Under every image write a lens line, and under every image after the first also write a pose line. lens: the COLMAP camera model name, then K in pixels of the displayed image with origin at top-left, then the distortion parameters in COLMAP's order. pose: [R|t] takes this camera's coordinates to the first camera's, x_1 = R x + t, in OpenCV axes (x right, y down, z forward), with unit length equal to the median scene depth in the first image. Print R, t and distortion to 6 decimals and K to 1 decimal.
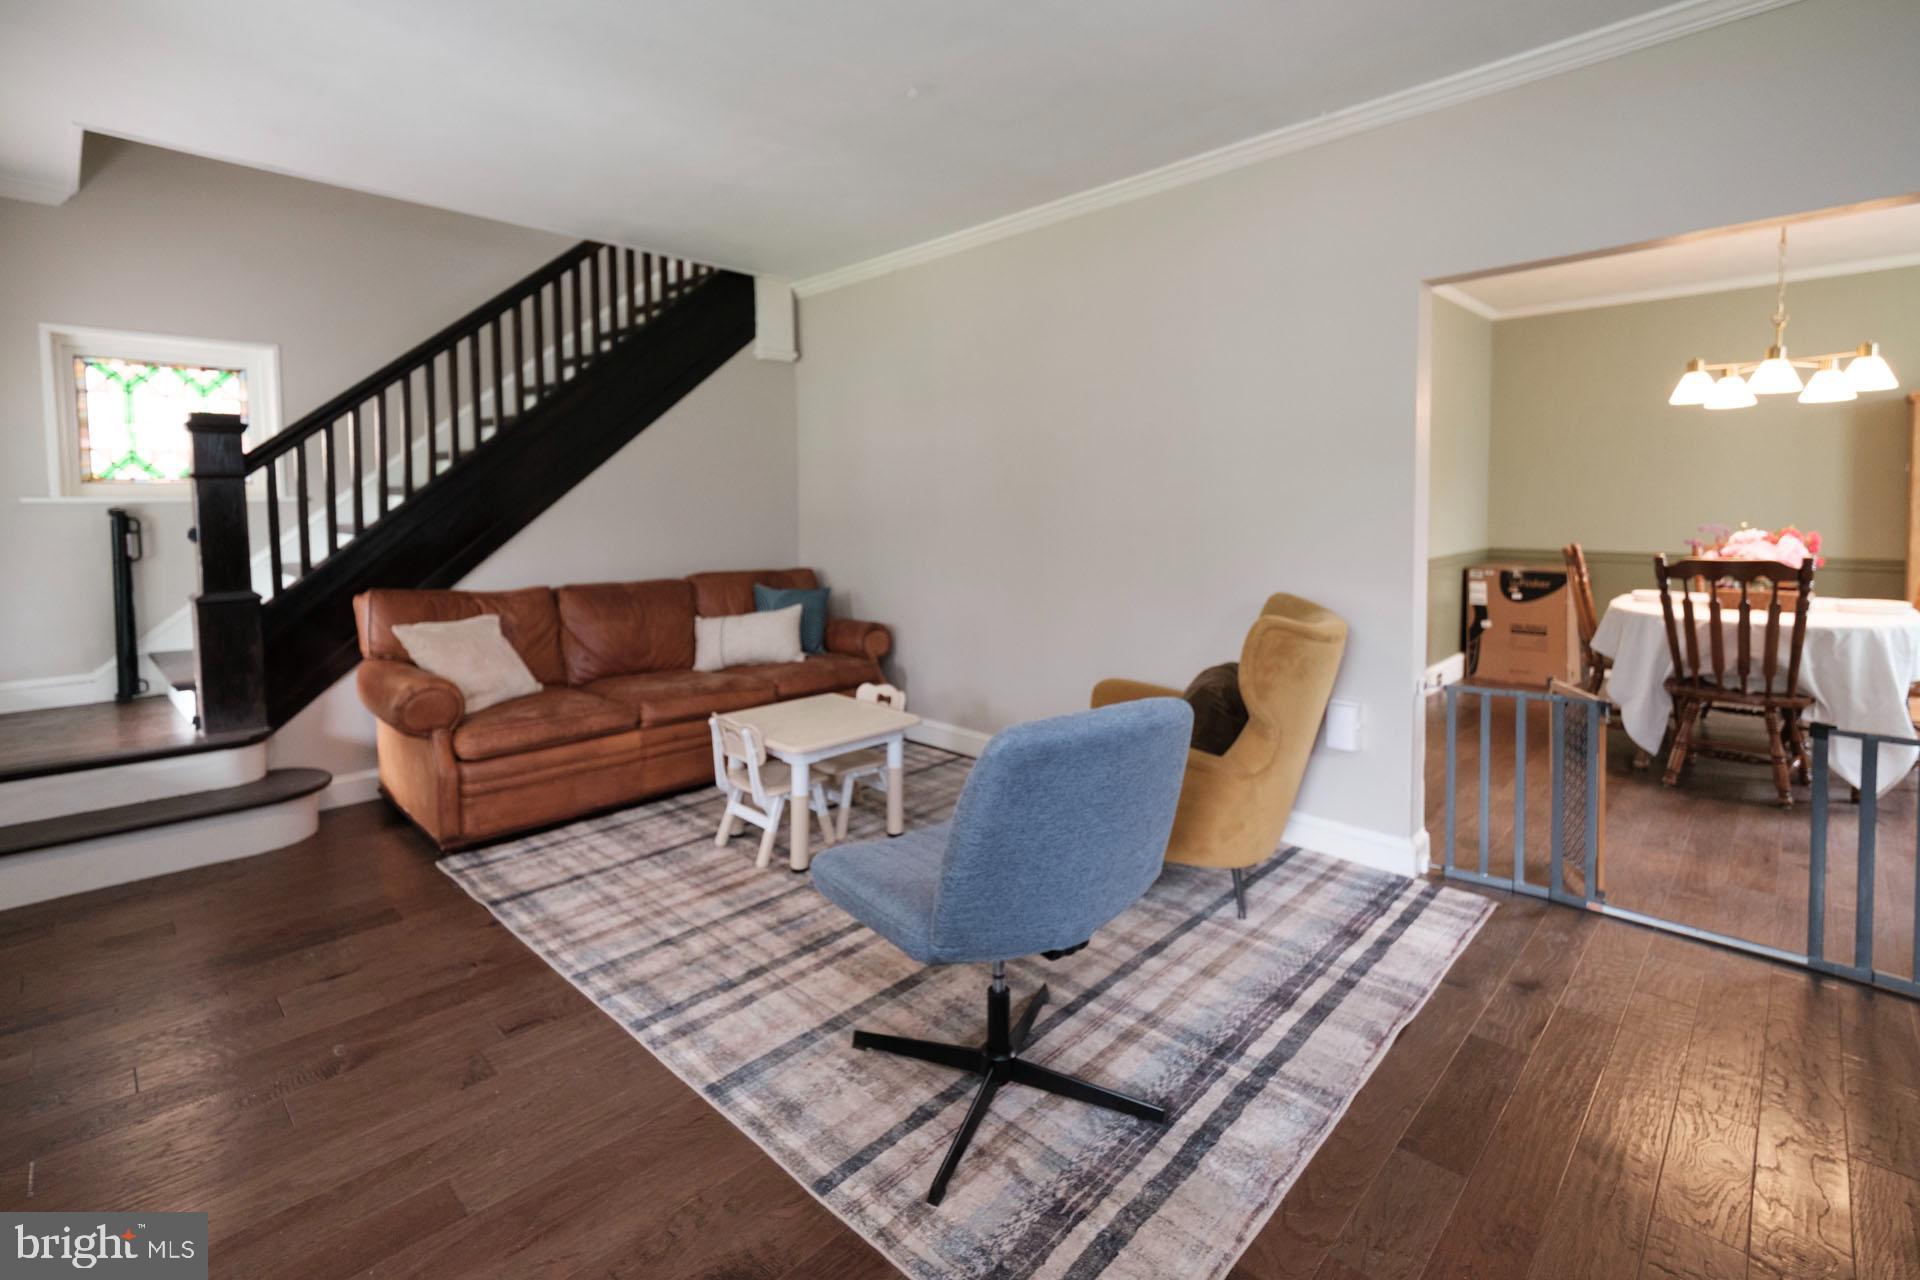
lens RADIAL K [[862.9, 0, 952.6], [0, 862.9, 537.1], [0, 0, 1]] dist [0.014505, -0.000282]
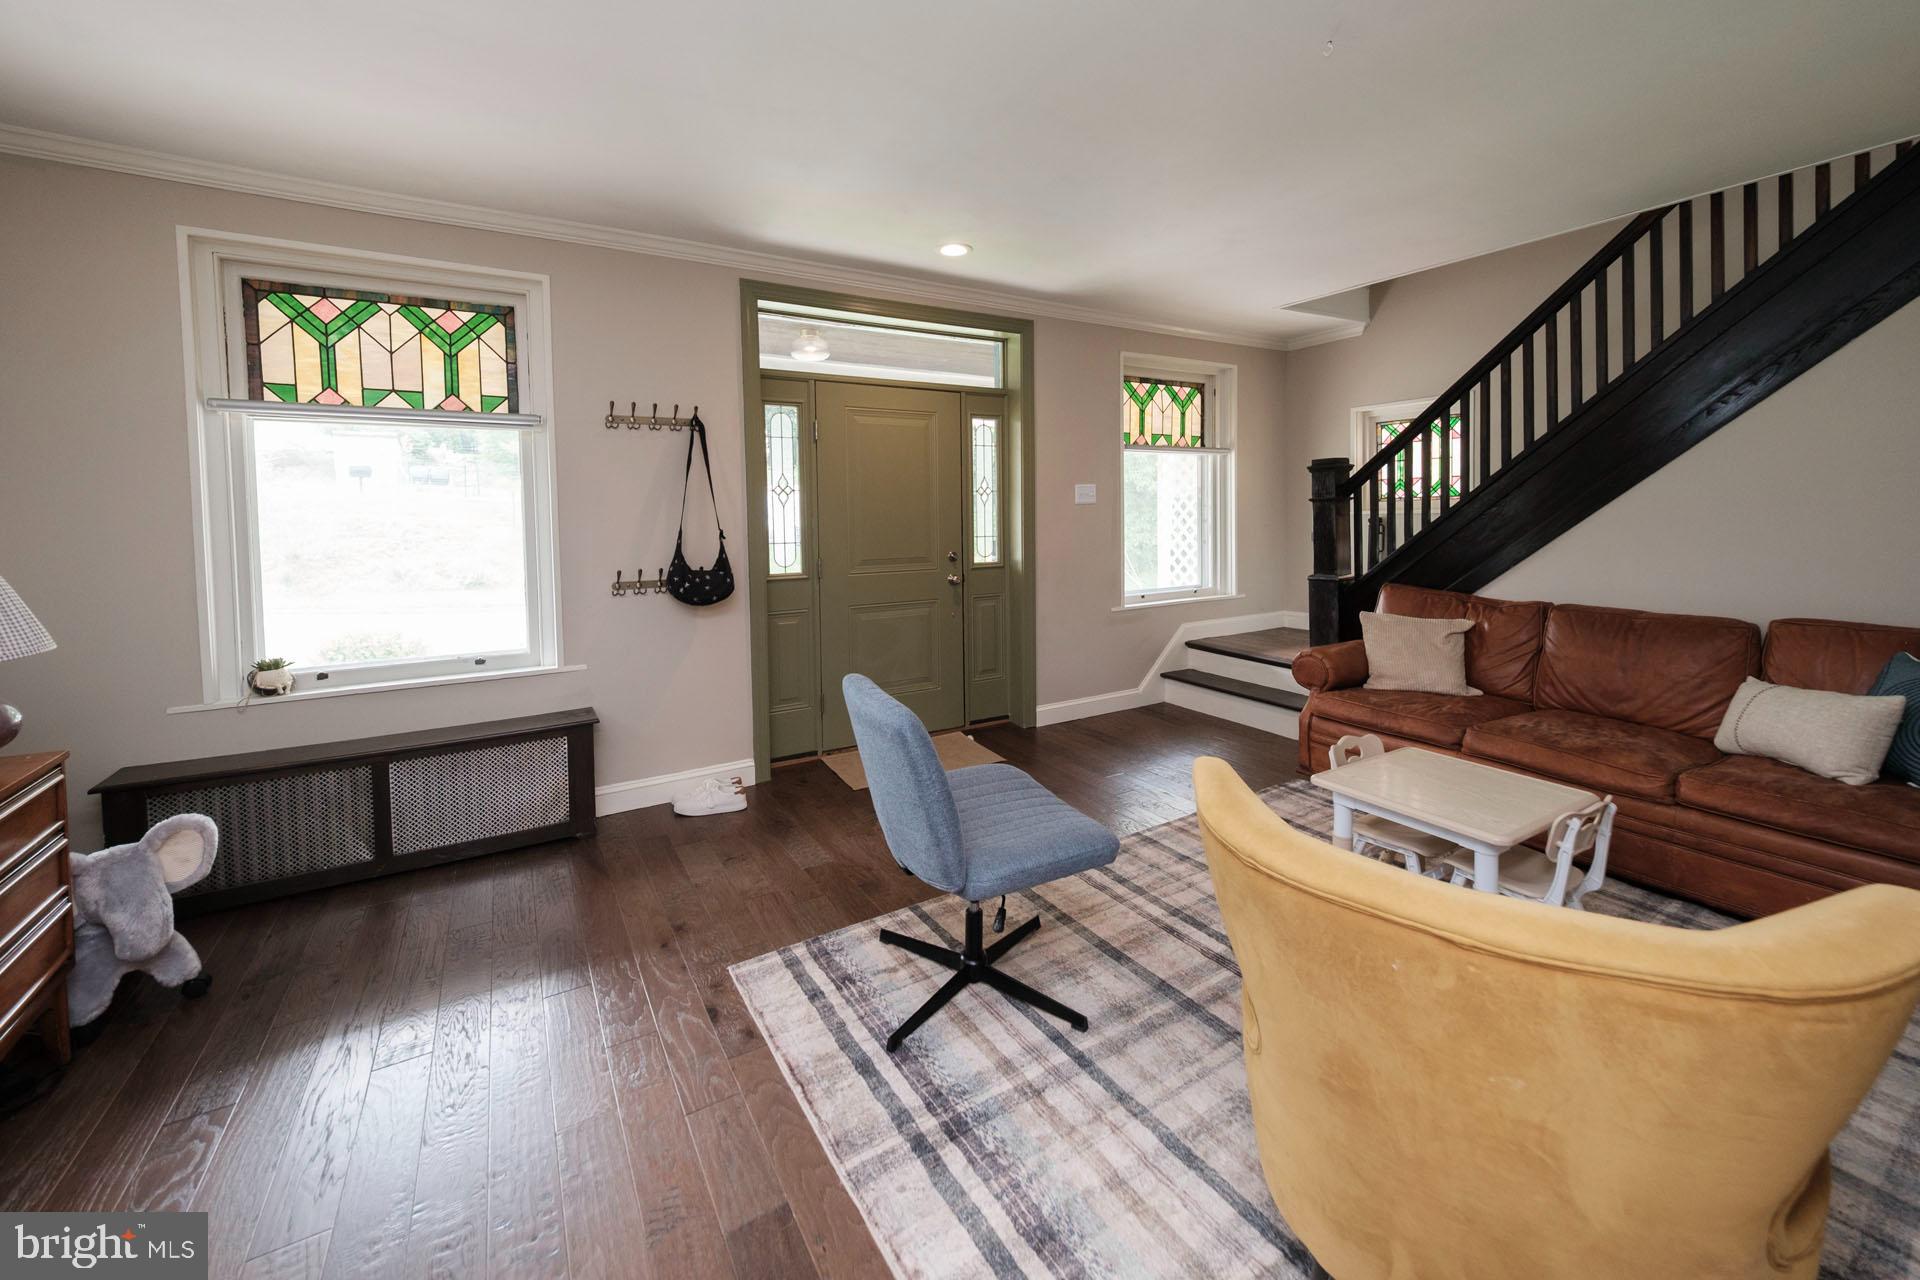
lens RADIAL K [[772.7, 0, 966.8], [0, 772.7, 532.2], [0, 0, 1]] dist [0.000954, -0.000374]
pose [[-0.245118, 0.032390, -0.968952, 0.744447], [-0.021335, 0.999020, 0.038792, -0.058455], [0.969258, 0.030181, -0.244187, 0.803509]]
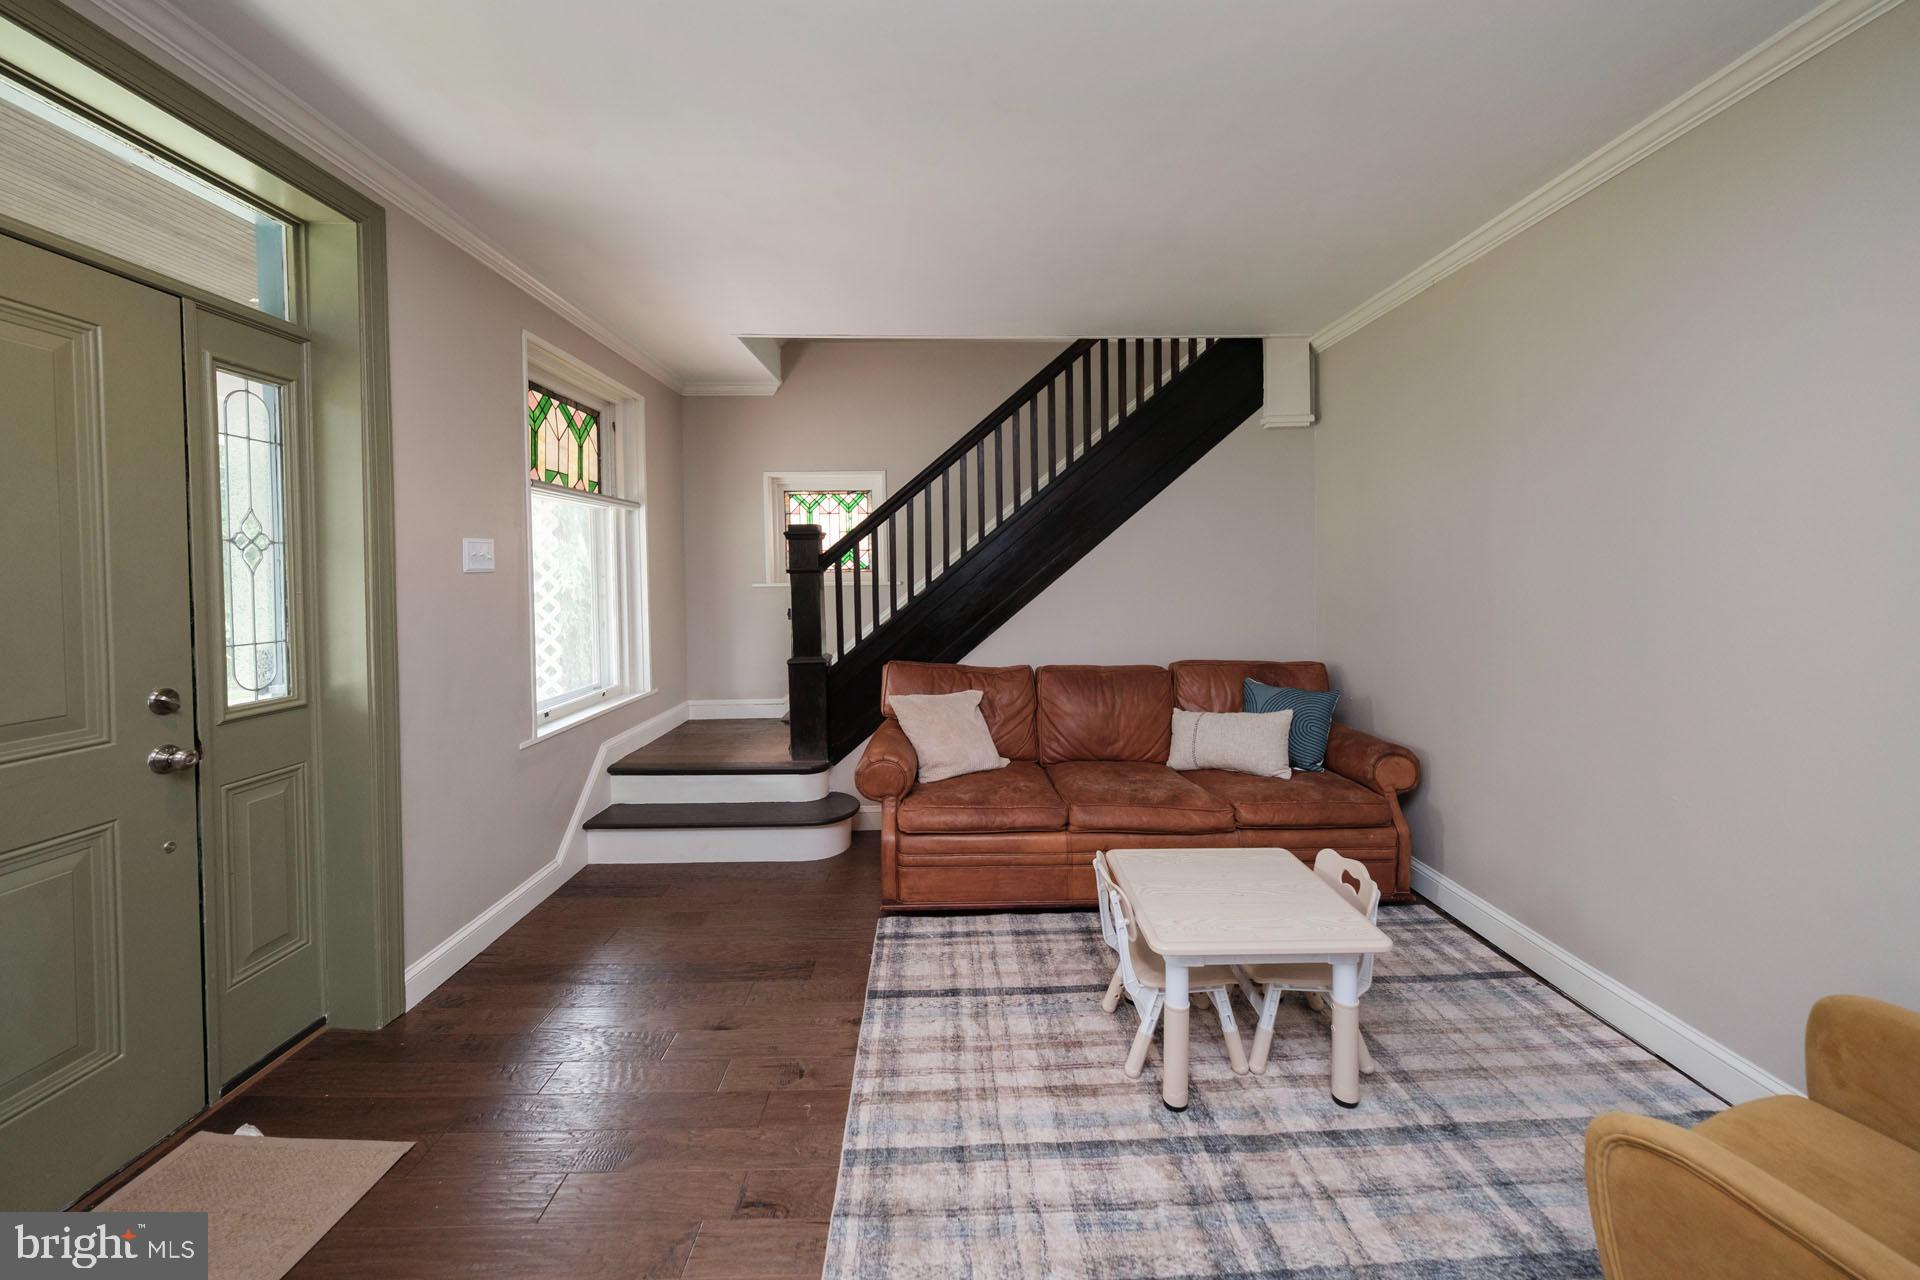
lens RADIAL K [[695.2, 0, 965.7], [0, 695.2, 583.7], [0, 0, 1]] dist [0.005677, -0.000122]
pose [[0.718041, 0.009399, -0.695937, 0.106172], [-0.020821, 0.999751, -0.007980, -0.051559], [0.695689, 0.020220, 0.718058, 0.443056]]
